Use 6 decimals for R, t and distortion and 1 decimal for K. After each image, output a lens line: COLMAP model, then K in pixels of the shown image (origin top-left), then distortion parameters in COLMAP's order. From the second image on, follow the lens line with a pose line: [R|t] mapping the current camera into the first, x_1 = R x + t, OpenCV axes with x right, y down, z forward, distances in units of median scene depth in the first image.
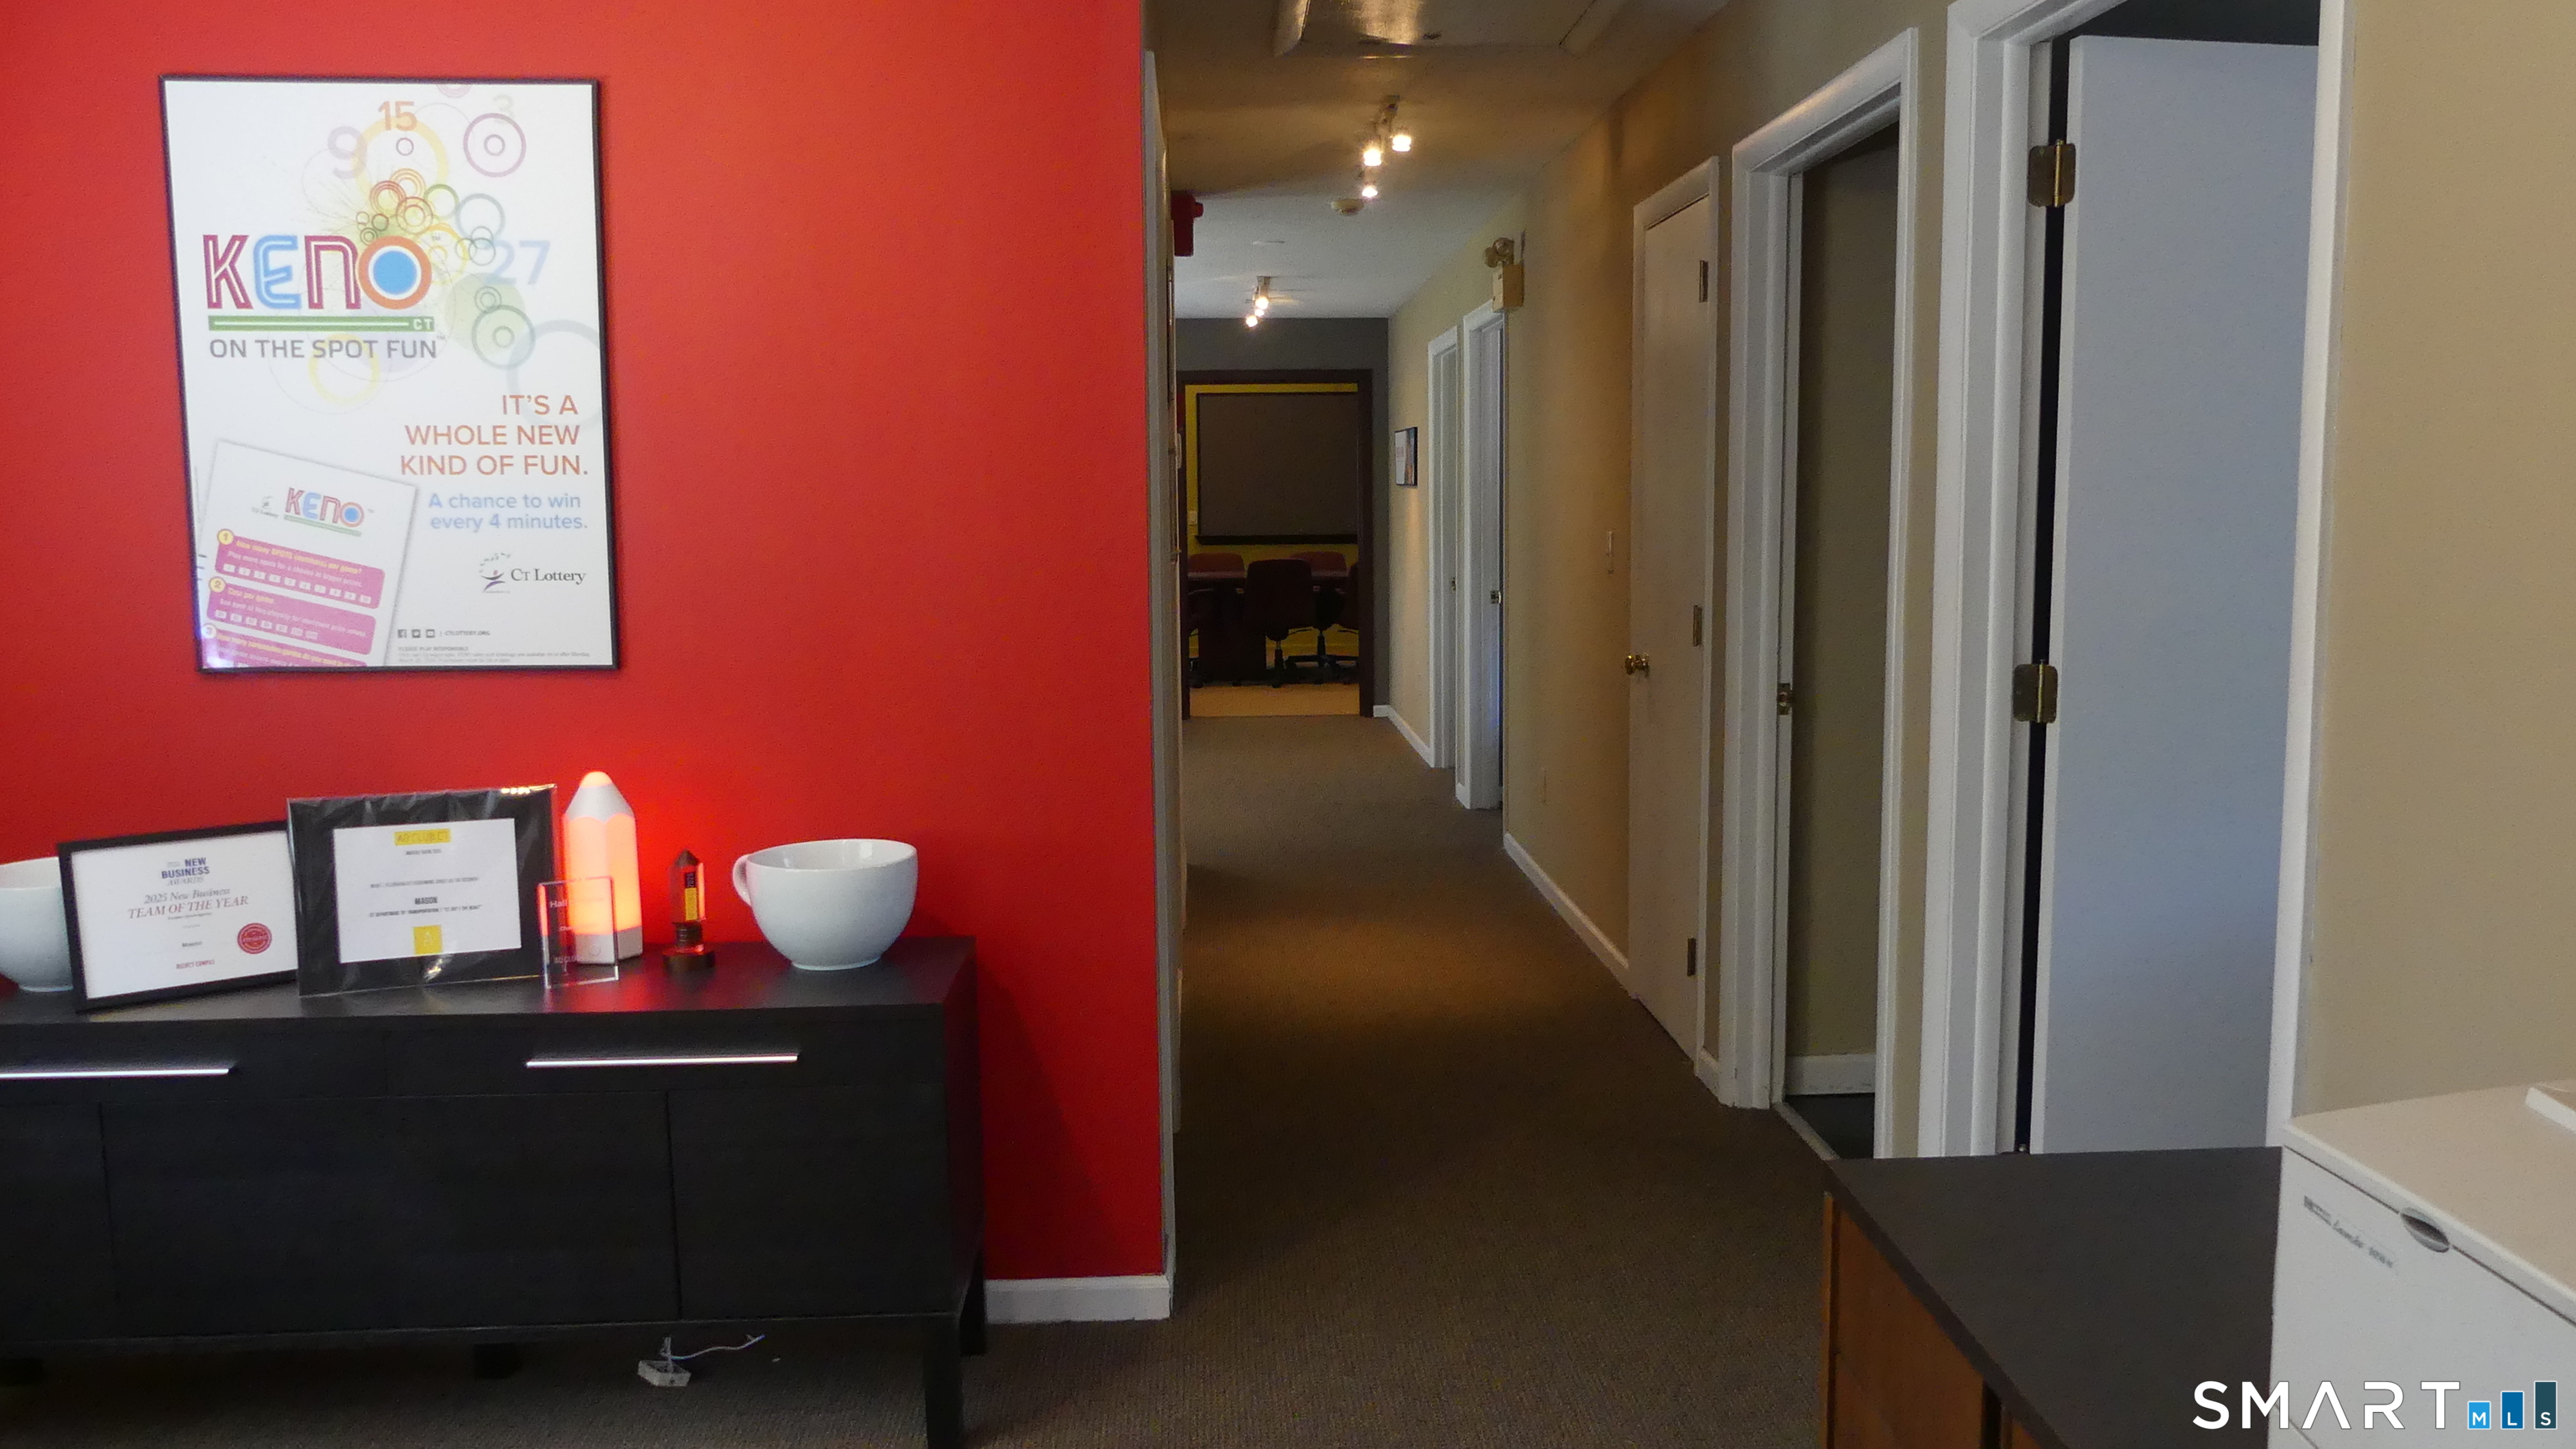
lens RADIAL K [[1956.4, 0, 1291.8], [0, 1956.4, 722.4], [0, 0, 1]] dist [0.003894, 0.000631]
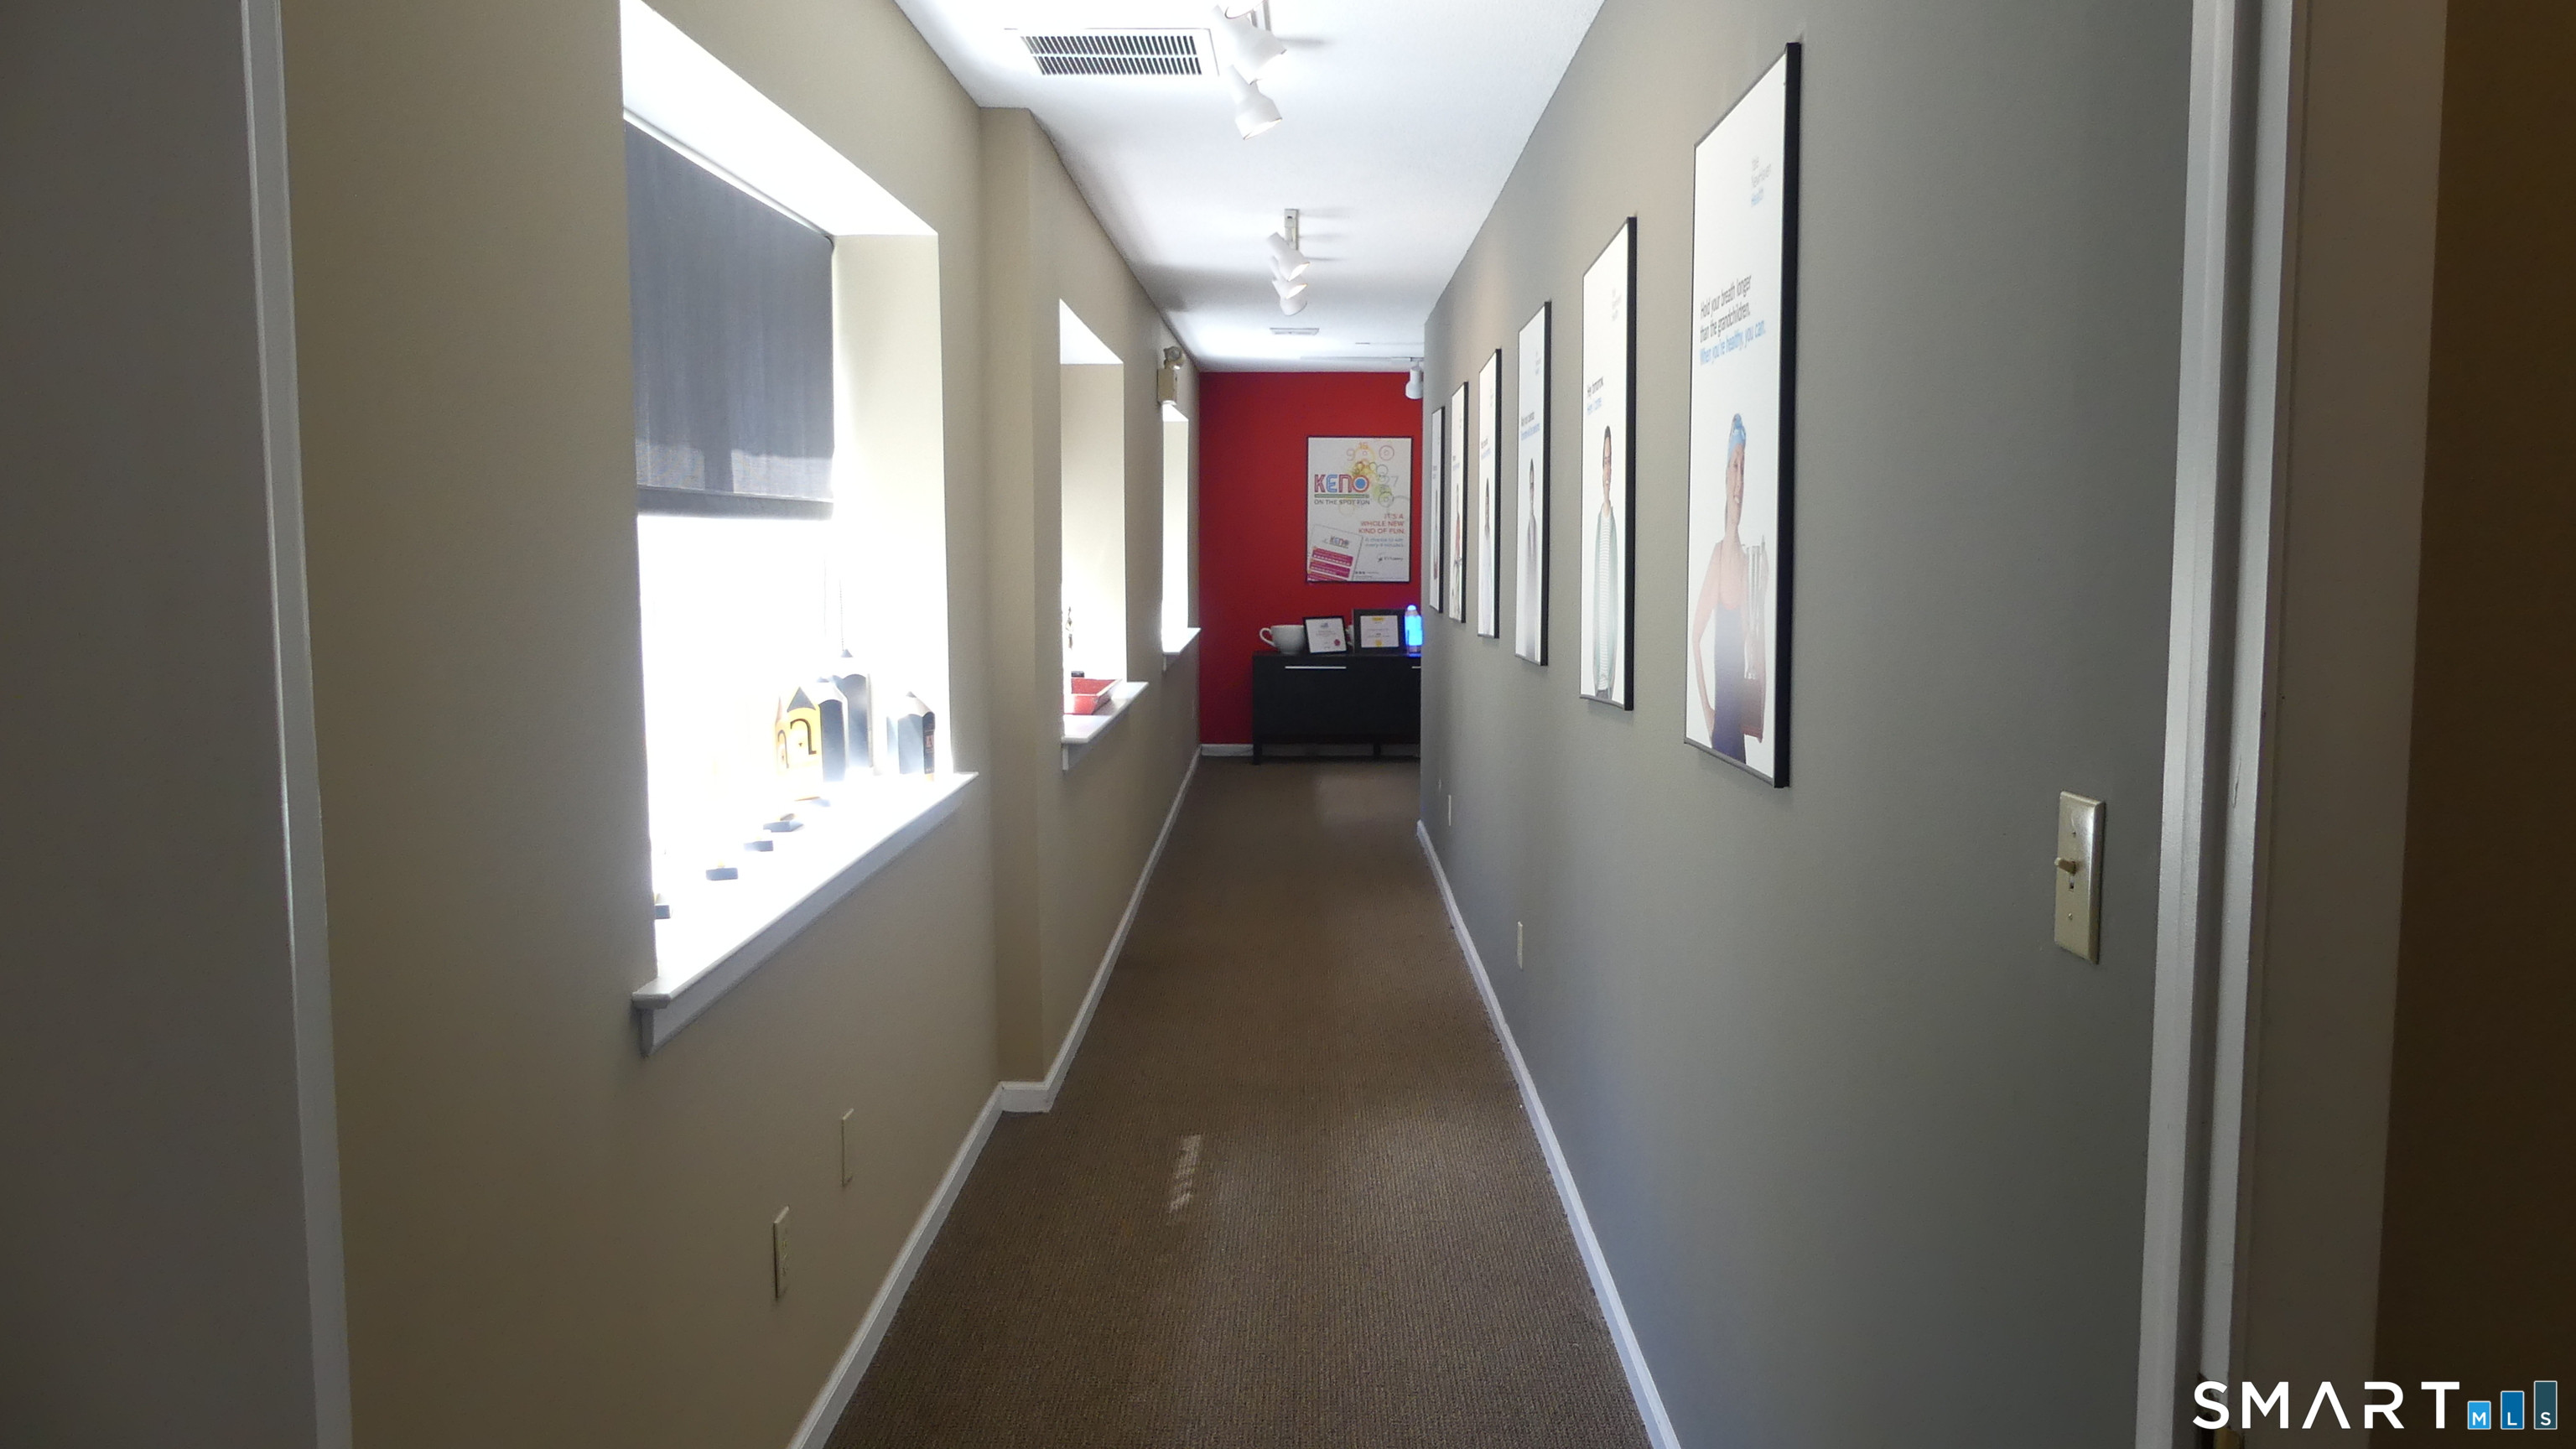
lens RADIAL K [[1956.4, 0, 1286.7], [0, 1956.4, 726.3], [0, 0, 1]] dist [0.003894, 0.000631]
pose [[0.998491, 0.010271, -0.053947, -0.387059], [-0.011086, 0.999828, -0.014840, 0.336063], [0.053785, 0.015416, 0.998434, -3.054832]]
